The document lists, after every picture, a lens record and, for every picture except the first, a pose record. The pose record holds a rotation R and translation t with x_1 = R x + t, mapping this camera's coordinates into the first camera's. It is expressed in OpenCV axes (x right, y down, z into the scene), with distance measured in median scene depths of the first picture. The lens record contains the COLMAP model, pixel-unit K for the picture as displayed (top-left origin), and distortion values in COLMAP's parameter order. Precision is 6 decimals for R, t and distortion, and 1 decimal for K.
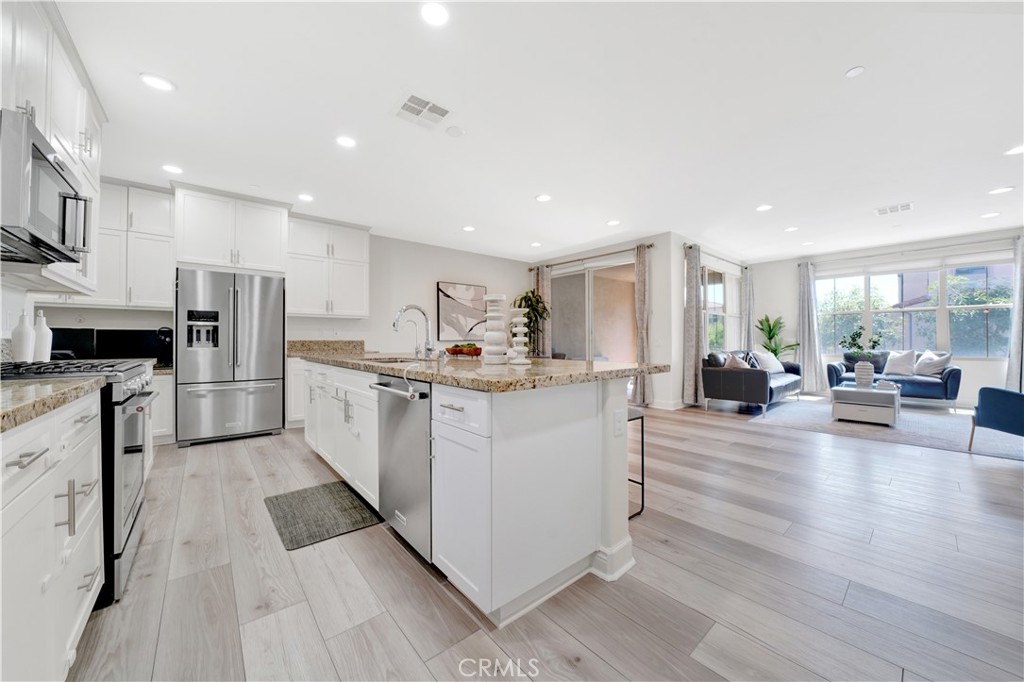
lens RADIAL K [[355.2, 0, 520.5], [0, 355.2, 338.6], [0, 0, 1]] dist [-0.012412, -0.000285]
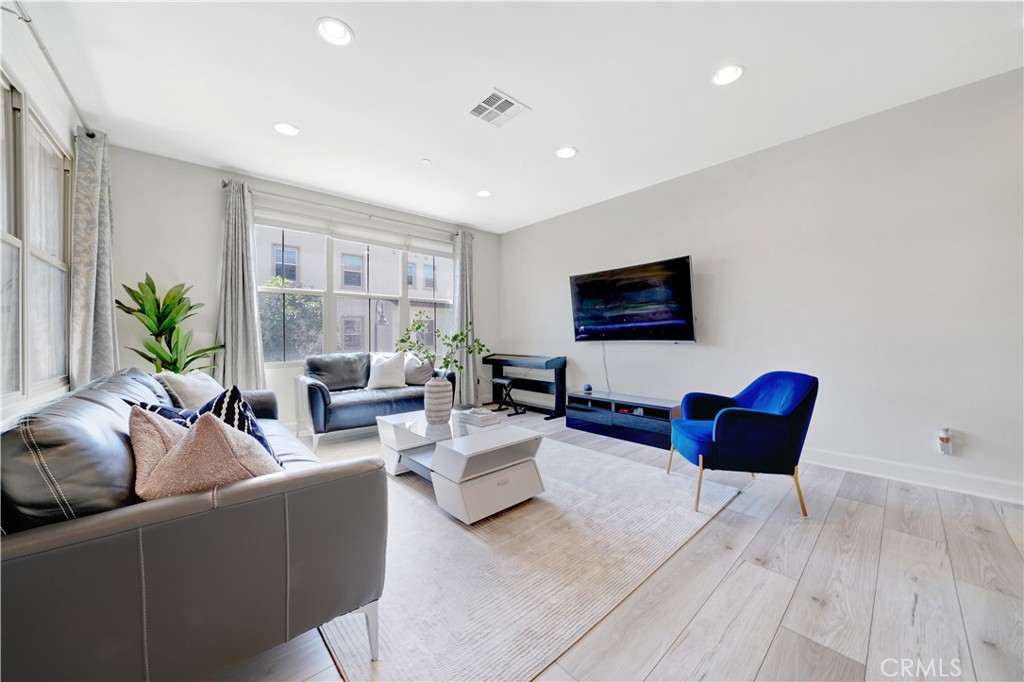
lens RADIAL K [[355.2, 0, 512.1], [0, 355.2, 337.8], [0, 0, 1]] dist [-0.012412, -0.000285]
pose [[-0.004913, -0.007276, 0.999961, 0.605182], [-0.007209, 0.999948, 0.007240, -0.002481], [-0.999962, -0.007173, -0.004966, 1.210324]]
